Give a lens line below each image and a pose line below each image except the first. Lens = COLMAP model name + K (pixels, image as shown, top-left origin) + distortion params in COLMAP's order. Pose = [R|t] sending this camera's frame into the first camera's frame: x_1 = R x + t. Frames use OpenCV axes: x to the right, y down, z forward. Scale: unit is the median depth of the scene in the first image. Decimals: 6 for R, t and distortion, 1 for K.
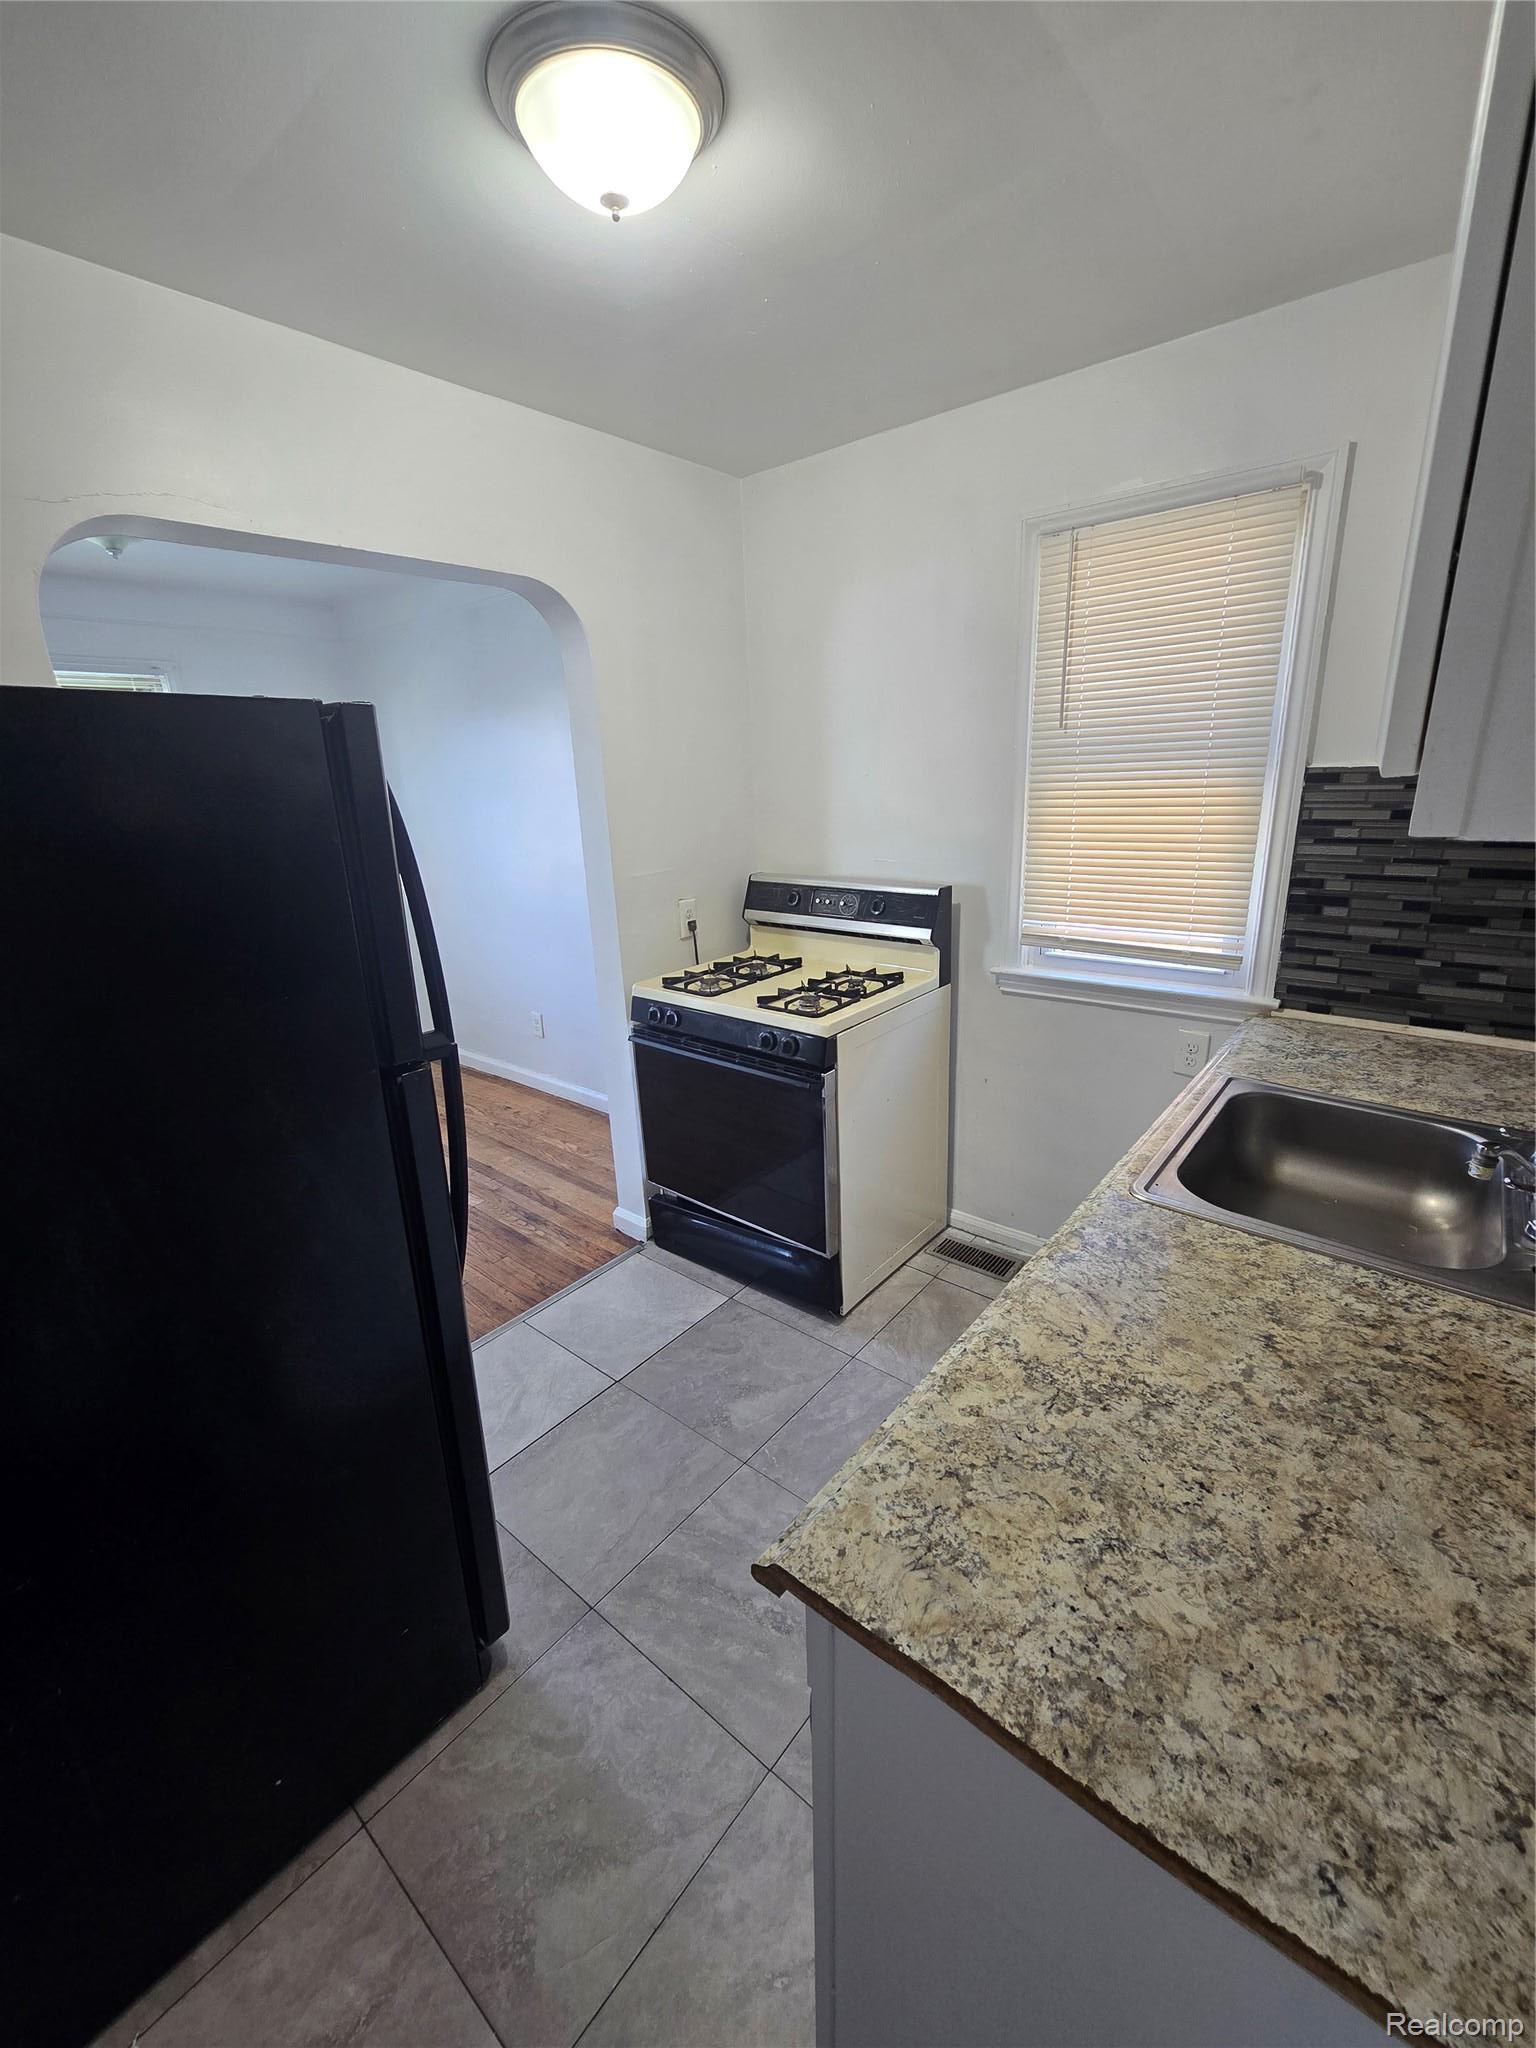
lens RADIAL K [[844.0, 0, 778.3], [0, 844.0, 1023.7], [0, 0, 1]] dist [-0.003533, 0.002005]
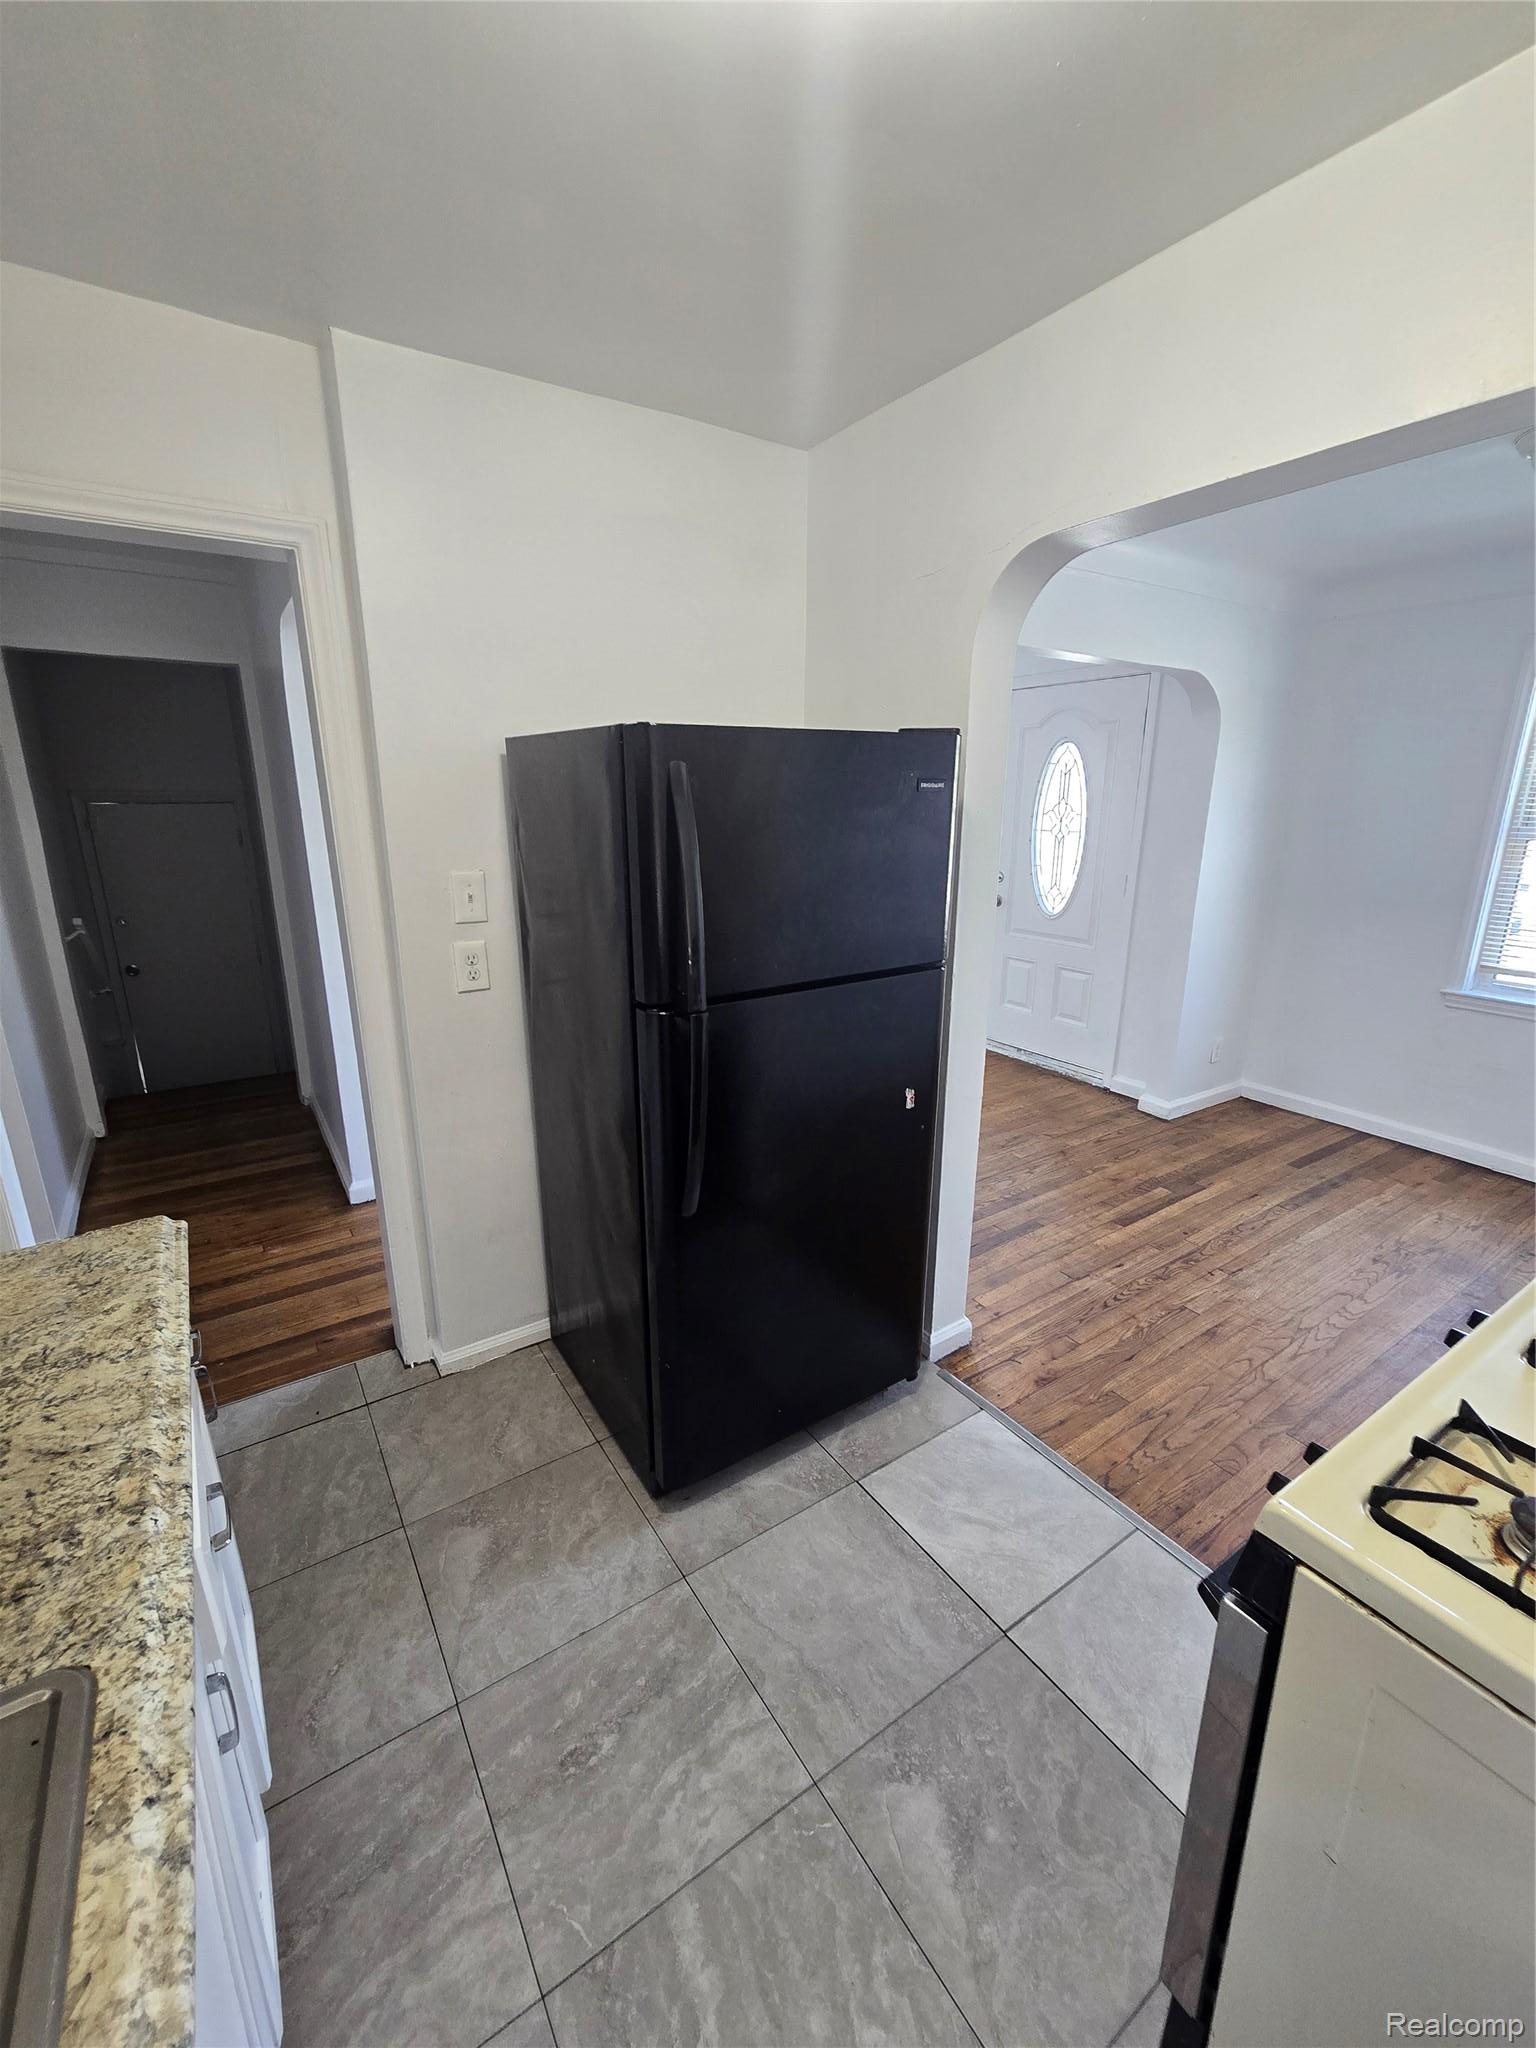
lens RADIAL K [[844.0, 0, 775.6], [0, 844.0, 1029.4], [0, 0, 1]] dist [-0.003533, 0.002005]
pose [[-0.291193, 0.287436, -0.912462, 0.604681], [-0.271922, 0.889586, 0.367008, -0.394243], [0.917205, 0.354989, -0.180881, 1.246874]]
